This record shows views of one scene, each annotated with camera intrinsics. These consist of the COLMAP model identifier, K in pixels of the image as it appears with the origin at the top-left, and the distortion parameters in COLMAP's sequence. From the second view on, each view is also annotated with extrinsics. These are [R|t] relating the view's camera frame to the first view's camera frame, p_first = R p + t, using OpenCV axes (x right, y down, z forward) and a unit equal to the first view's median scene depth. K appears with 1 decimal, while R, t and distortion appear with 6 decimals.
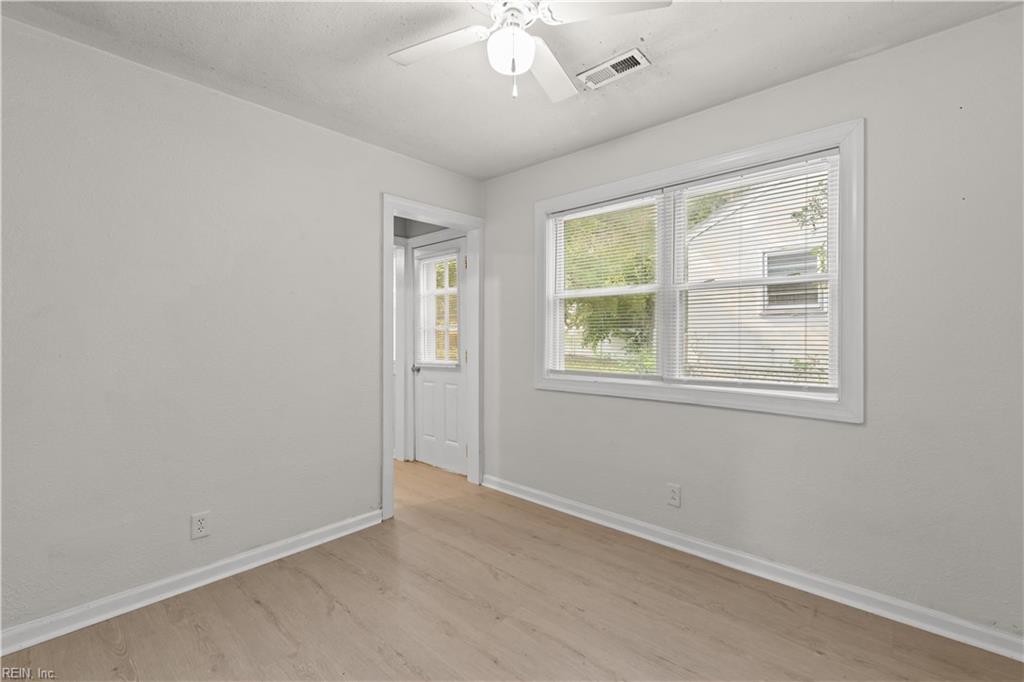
lens RADIAL K [[441.0, 0, 510.9], [0, 441.0, 338.1], [0, 0, 1]] dist [0.004325, 0.000411]
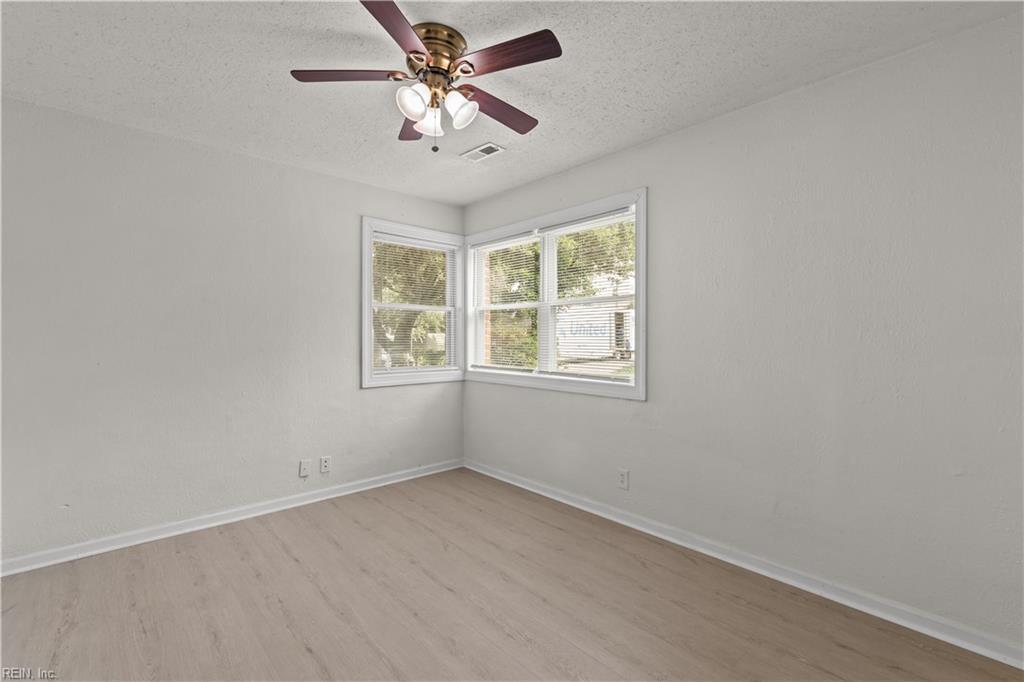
lens RADIAL K [[441.0, 0, 513.0], [0, 441.0, 344.6], [0, 0, 1]] dist [0.004325, 0.000411]
pose [[0.995127, 0.002336, -0.098572, 0.298838], [-0.002047, 0.999993, 0.003035, 0.004921], [0.098578, -0.002819, 0.995125, -0.261683]]
